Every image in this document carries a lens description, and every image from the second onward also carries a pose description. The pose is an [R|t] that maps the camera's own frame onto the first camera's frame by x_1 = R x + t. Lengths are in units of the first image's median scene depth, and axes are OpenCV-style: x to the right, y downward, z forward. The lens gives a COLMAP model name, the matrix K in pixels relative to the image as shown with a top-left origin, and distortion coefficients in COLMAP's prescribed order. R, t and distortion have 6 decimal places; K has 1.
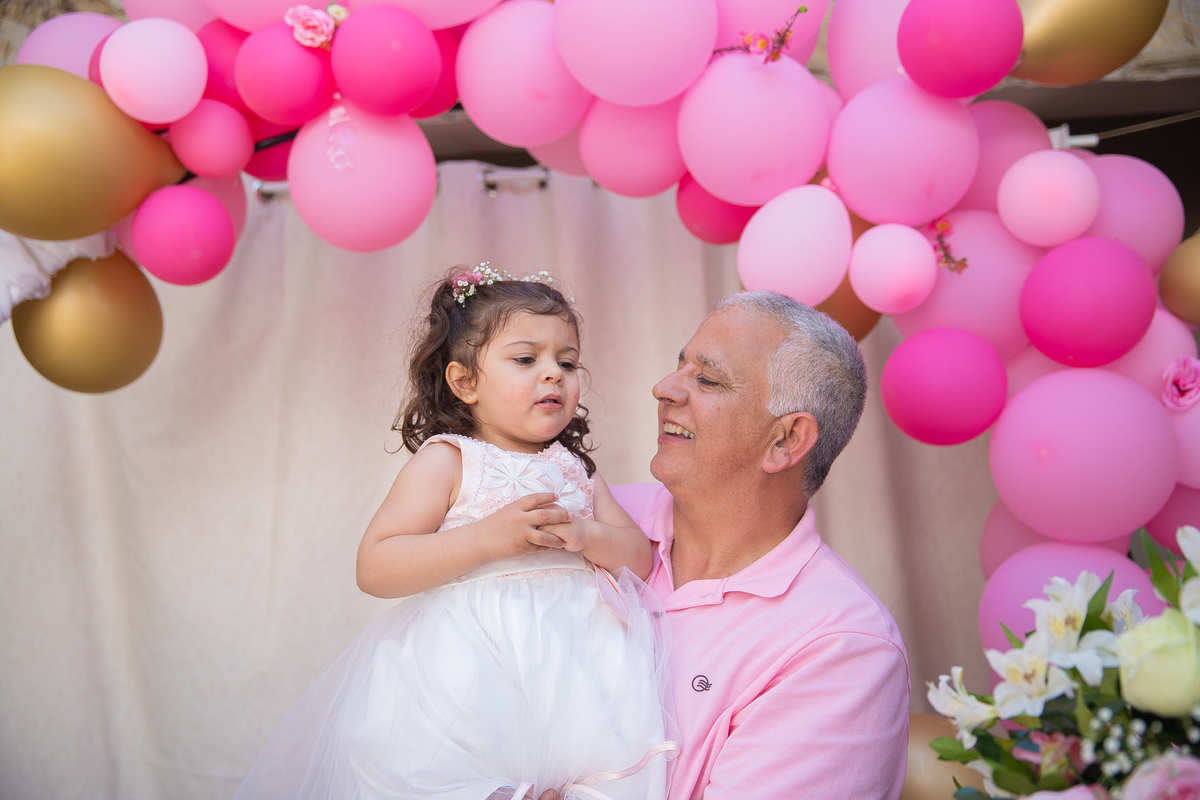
lens RADIAL K [[1245.7, 0, 600.0], [0, 1245.7, 400.0], [0, 0, 1]] dist [0.000865, 0.029745]
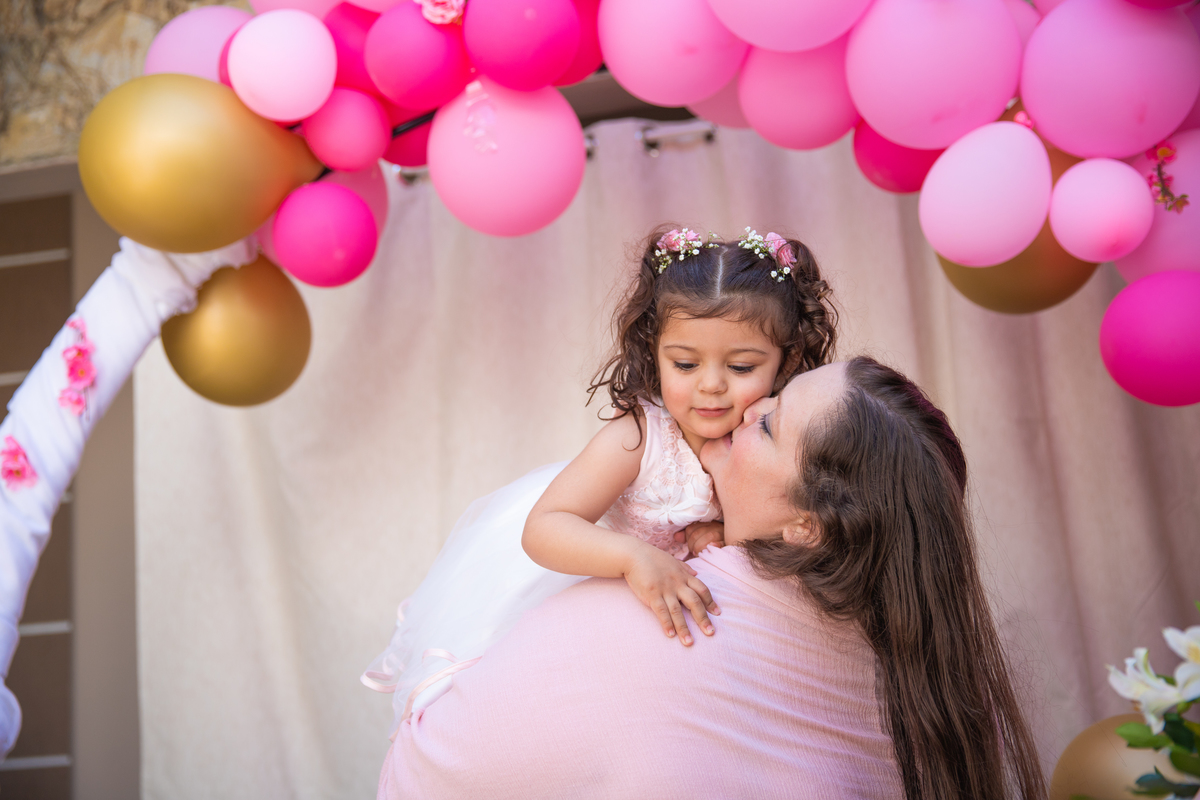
lens RADIAL K [[1551.6, 0, 600.0], [0, 1551.6, 400.0], [0, 0, 1]] dist [0.007698, 0.004536]
pose [[0.985897, -0.063316, -0.154912, 0.045540], [0.066635, 0.997644, 0.016325, -0.012364], [0.153513, -0.026417, 0.987793, -0.133412]]
